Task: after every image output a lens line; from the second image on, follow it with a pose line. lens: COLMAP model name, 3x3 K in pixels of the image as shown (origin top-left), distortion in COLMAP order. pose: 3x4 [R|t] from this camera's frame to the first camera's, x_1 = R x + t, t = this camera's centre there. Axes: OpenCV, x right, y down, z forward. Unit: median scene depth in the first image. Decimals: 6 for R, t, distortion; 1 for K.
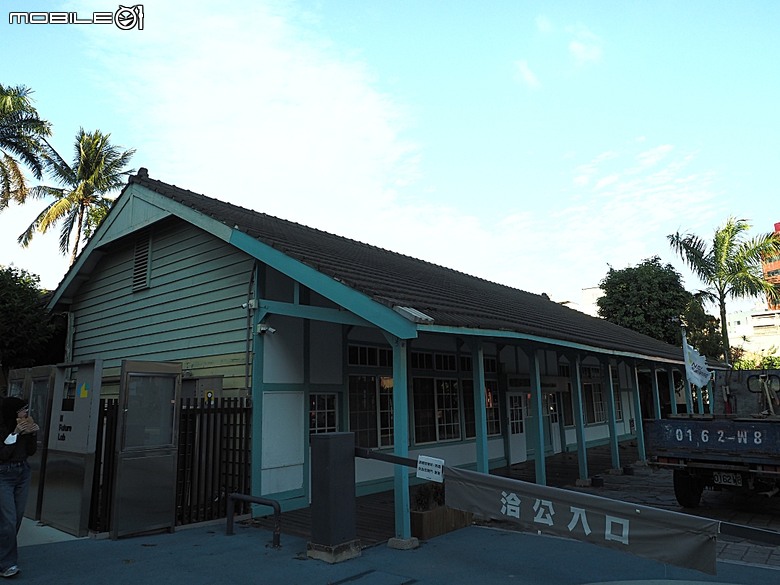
lens RADIAL K [[559.5, 0, 390.0], [0, 559.5, 292.5], [0, 0, 1]] dist [-0.026628, -0.000264]
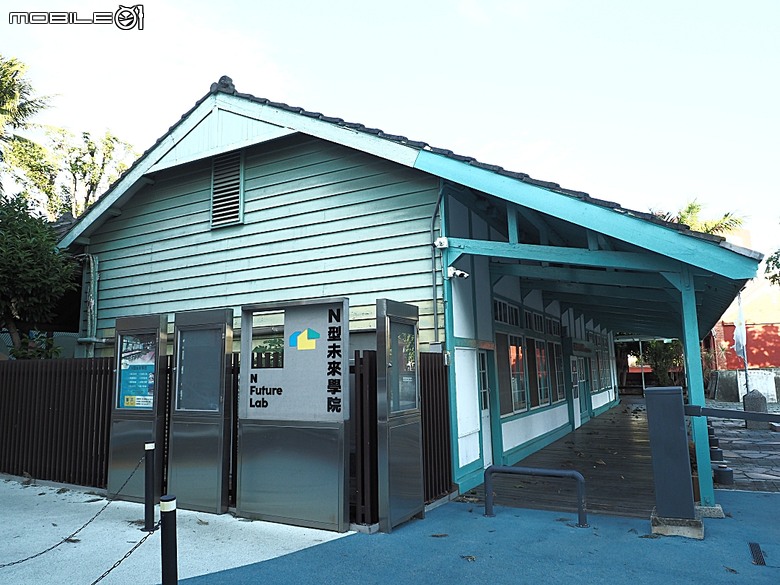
lens RADIAL K [[559.5, 0, 390.0], [0, 559.5, 292.5], [0, 0, 1]] dist [-0.026628, -0.000264]
pose [[0.977497, 0.026280, 0.209305, -0.454788], [-0.036009, 0.998434, 0.042807, 0.056895], [-0.207852, -0.049381, 0.976913, 0.179992]]
